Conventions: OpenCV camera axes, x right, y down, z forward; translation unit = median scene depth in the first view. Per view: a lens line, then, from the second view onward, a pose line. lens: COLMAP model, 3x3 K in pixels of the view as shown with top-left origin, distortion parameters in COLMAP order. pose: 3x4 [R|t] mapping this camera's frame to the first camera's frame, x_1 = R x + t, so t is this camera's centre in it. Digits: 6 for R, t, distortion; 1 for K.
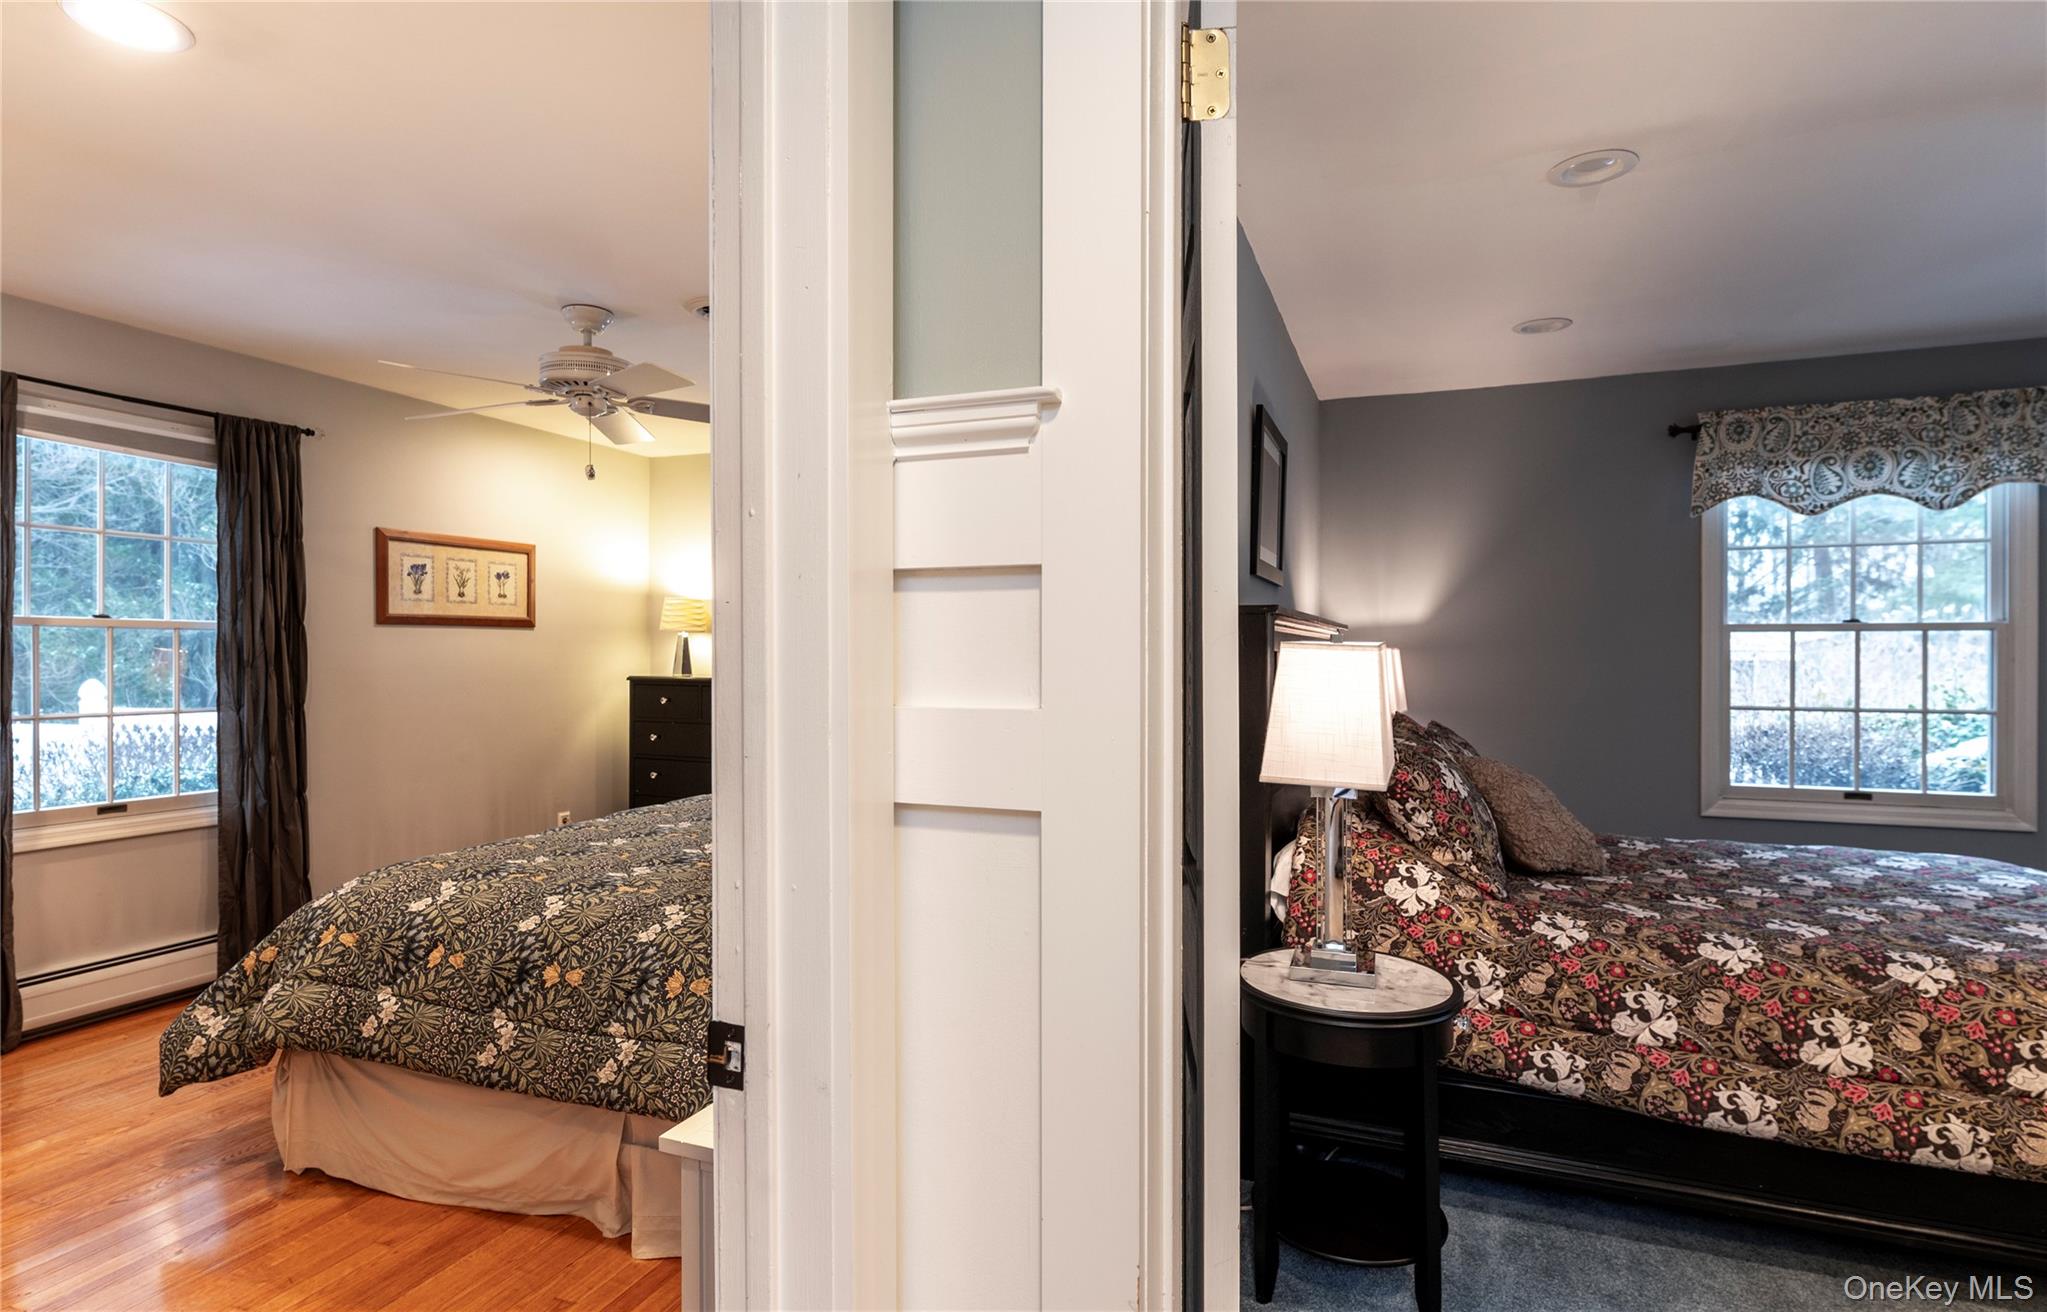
lens RADIAL K [[1046.0, 0, 1023.1], [0, 1046.0, 667.2], [0, 0, 1]] dist [0.000489, -0.000424]
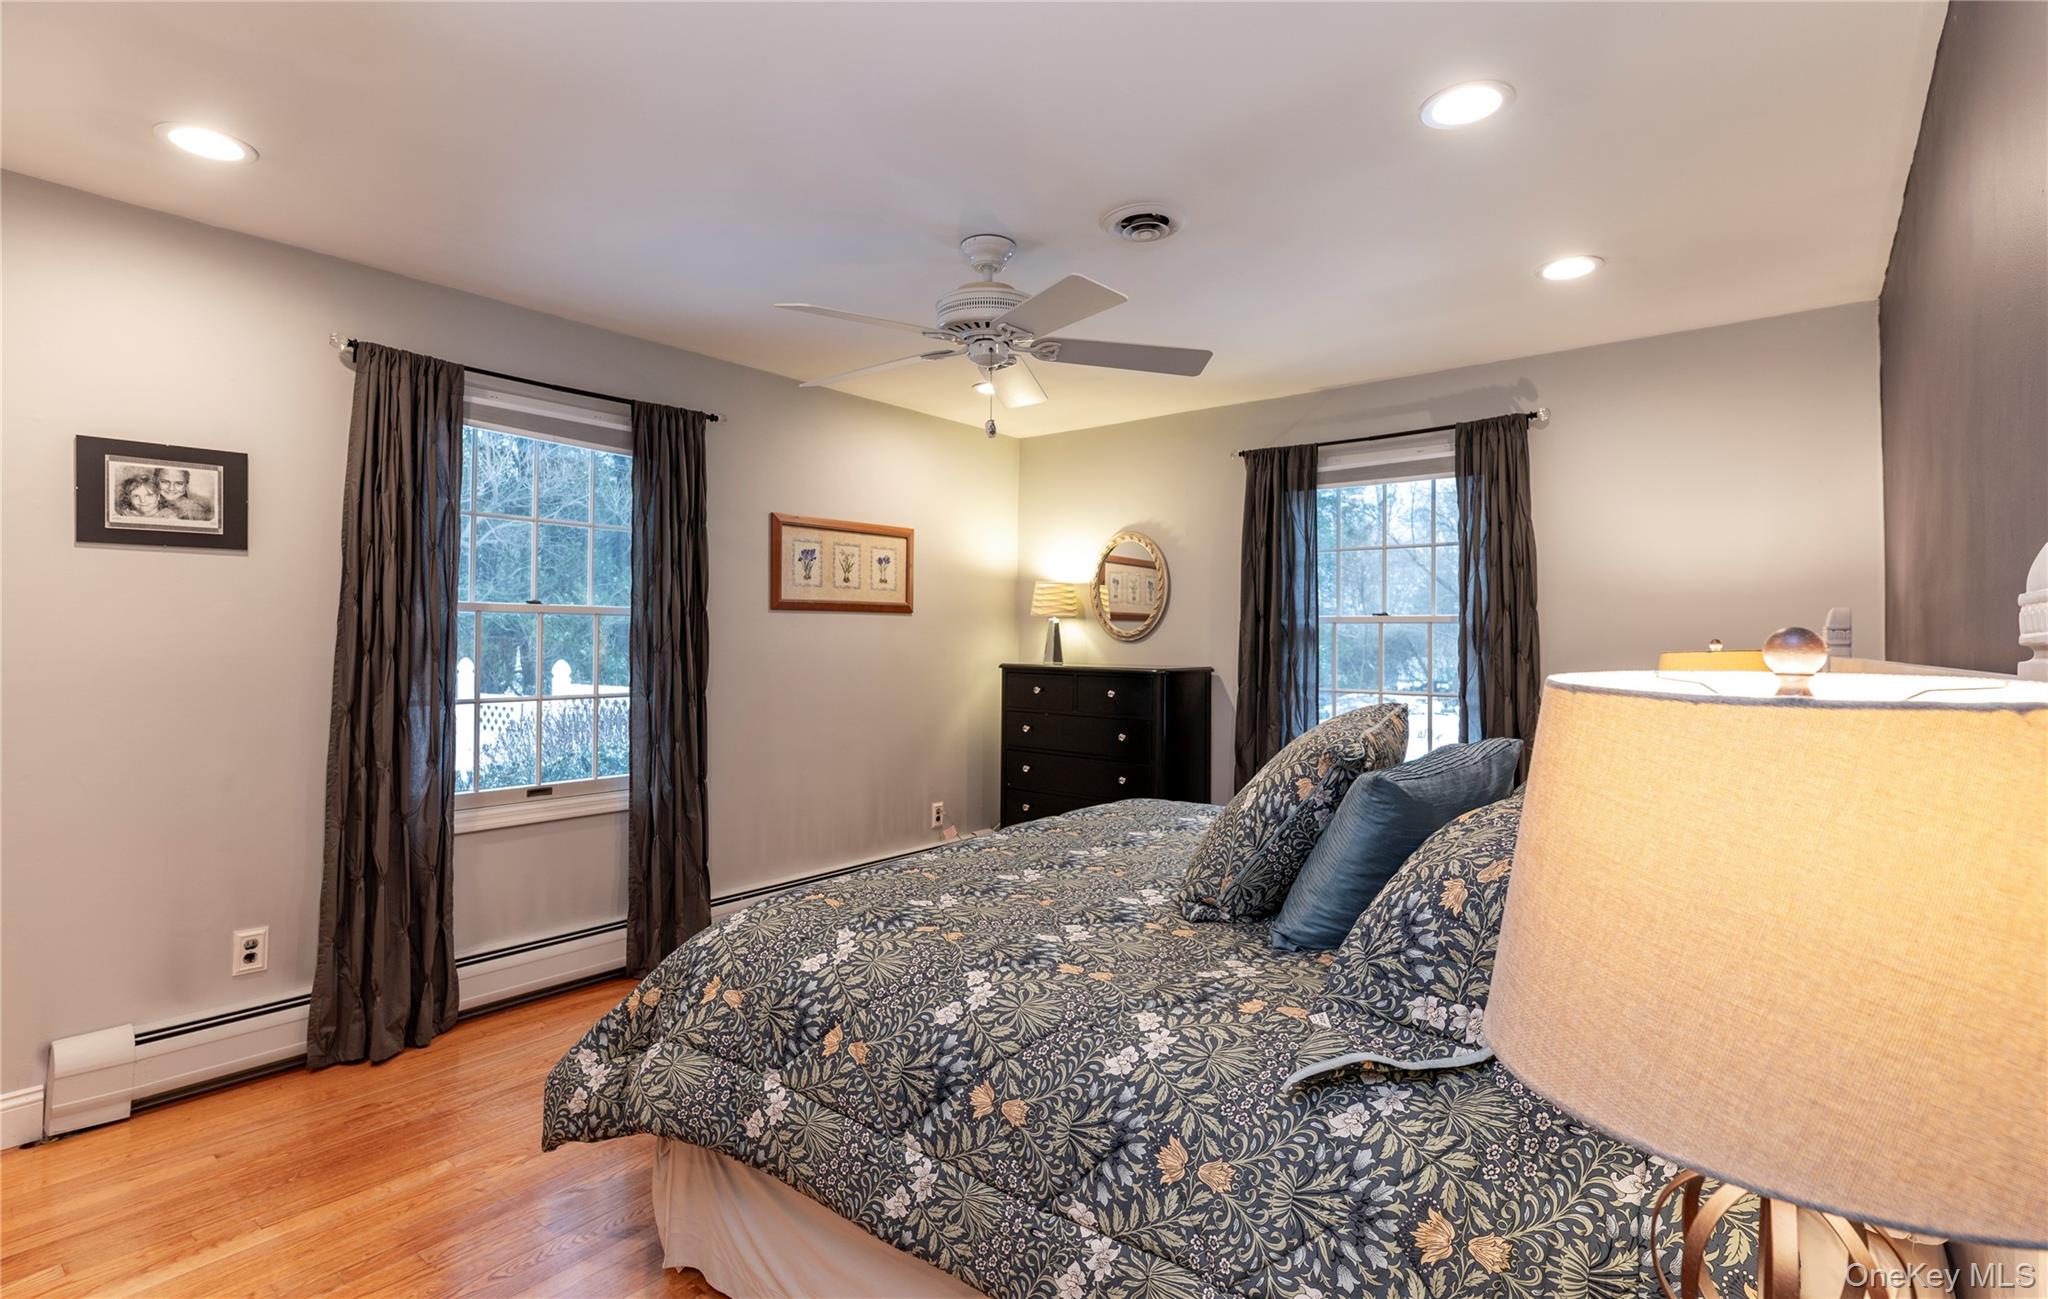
lens RADIAL K [[965.1, 0, 1023.4], [0, 965.1, 637.0], [0, 0, 1]] dist [-0.003383, -0.000163]
pose [[0.955832, 0.002656, -0.293902, -0.158925], [-0.007401, 0.999860, -0.015033, -0.004430], [0.293820, 0.016545, 0.955717, 0.260619]]
